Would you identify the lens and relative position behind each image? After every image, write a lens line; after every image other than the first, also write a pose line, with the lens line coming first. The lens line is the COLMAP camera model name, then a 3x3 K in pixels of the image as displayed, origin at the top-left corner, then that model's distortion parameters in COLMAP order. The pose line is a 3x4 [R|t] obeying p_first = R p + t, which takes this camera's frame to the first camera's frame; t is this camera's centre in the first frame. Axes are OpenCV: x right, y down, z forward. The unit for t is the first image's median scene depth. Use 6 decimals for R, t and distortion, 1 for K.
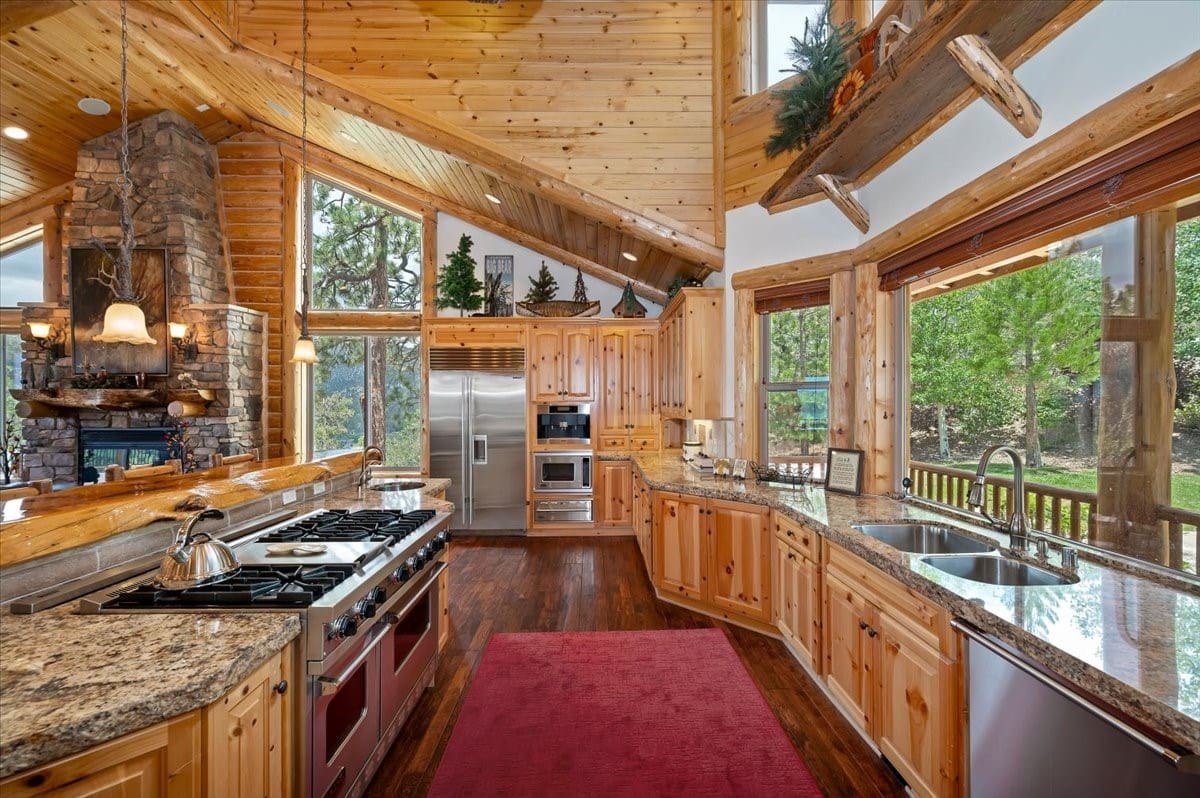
lens RADIAL K [[482.9, 0, 597.0], [0, 482.9, 402.7], [0, 0, 1]] dist [0.005026, -0.000490]
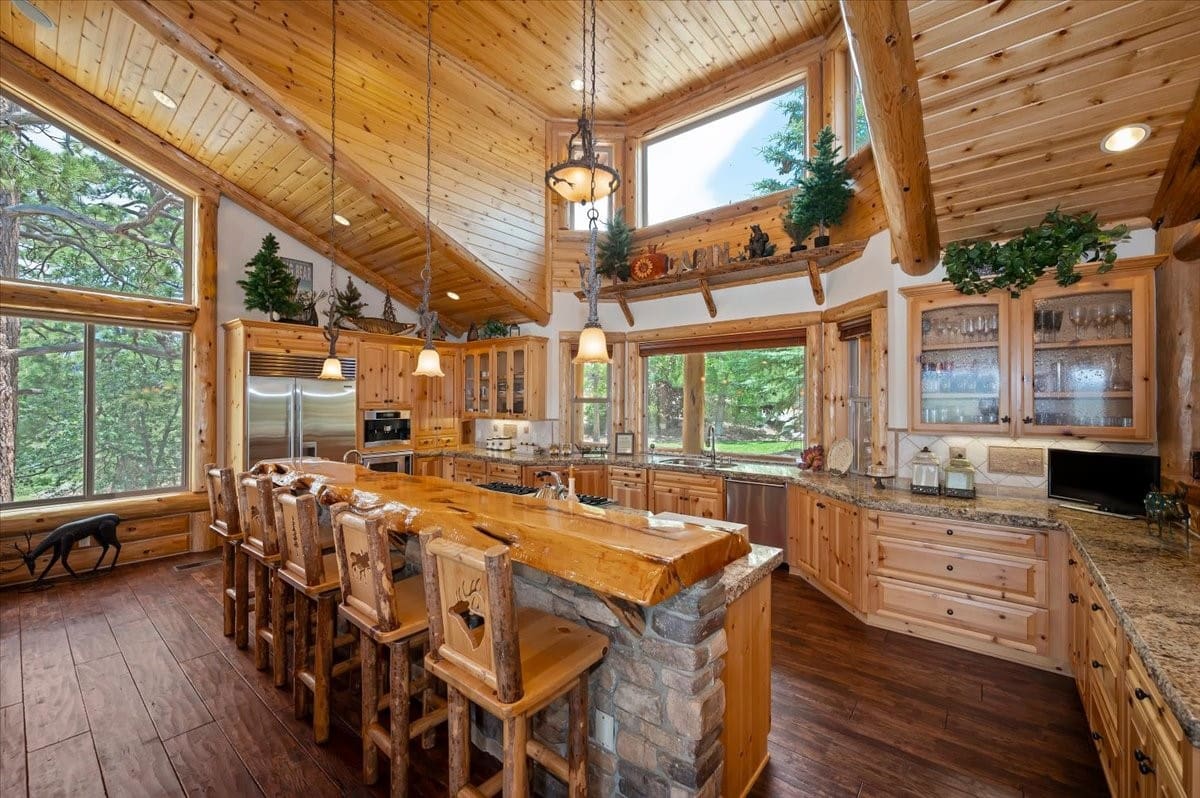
lens RADIAL K [[482.9, 0, 598.5], [0, 482.9, 398.8], [0, 0, 1]] dist [0.005026, -0.000490]
pose [[0.644952, 0.007880, 0.764182, -0.624422], [-0.000330, 0.999950, -0.010032, -0.014294], [-0.764223, 0.006218, 0.644923, -0.117511]]
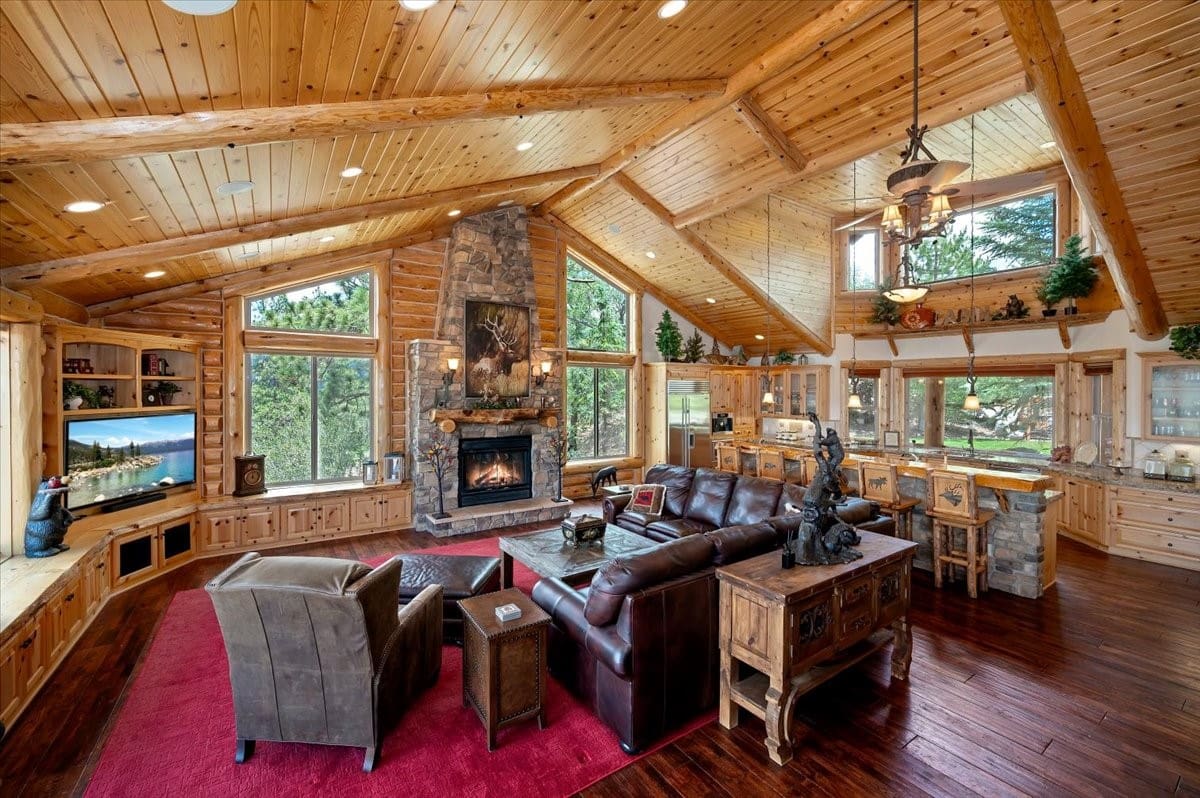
lens RADIAL K [[482.9, 0, 593.9], [0, 482.9, 388.7], [0, 0, 1]] dist [0.005026, -0.000490]
pose [[0.840519, 0.007773, 0.541726, -1.463606], [-0.007008, 0.999969, -0.003474, -0.078193], [-0.541737, -0.000877, 0.840548, -0.263747]]
